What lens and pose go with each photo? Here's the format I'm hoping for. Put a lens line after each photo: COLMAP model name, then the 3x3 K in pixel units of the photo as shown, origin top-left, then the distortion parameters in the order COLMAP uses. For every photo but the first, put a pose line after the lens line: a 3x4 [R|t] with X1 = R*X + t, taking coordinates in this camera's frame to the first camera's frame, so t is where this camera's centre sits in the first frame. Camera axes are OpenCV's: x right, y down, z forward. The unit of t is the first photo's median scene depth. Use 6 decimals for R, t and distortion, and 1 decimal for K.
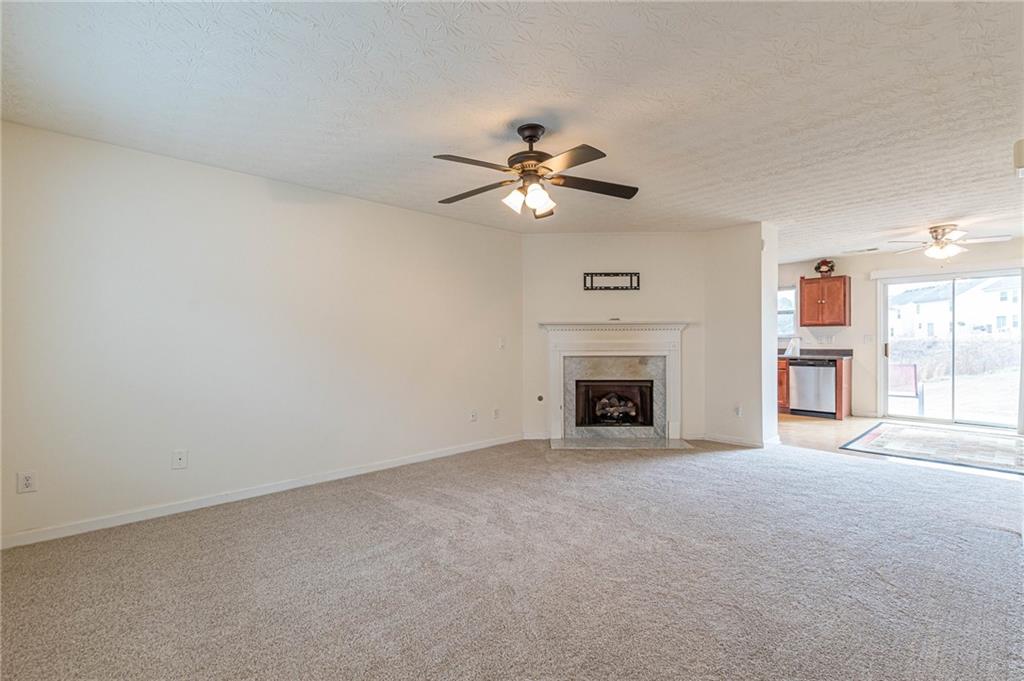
lens RADIAL K [[446.6, 0, 513.4], [0, 446.6, 343.6], [0, 0, 1]] dist [0.001520, 0.000029]
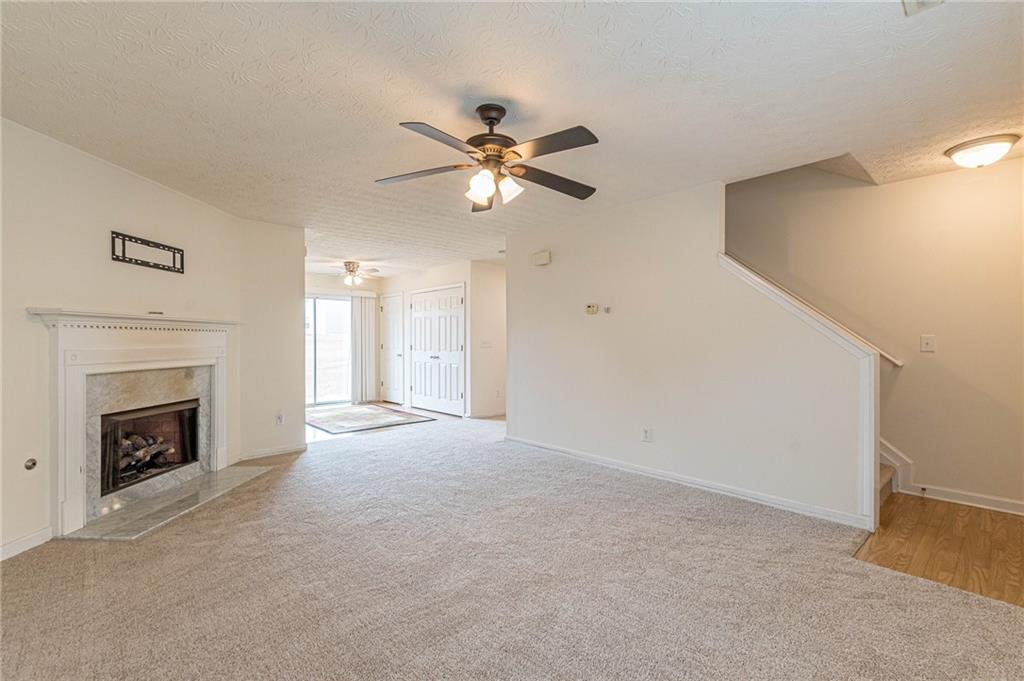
lens RADIAL K [[446.6, 0, 513.2], [0, 446.6, 337.7], [0, 0, 1]] dist [0.001520, 0.000029]
pose [[0.015835, 0.011494, 0.999809, -0.422157], [0.008593, 0.999895, -0.011632, -0.005983], [-0.999838, 0.008776, 0.015735, 0.464034]]
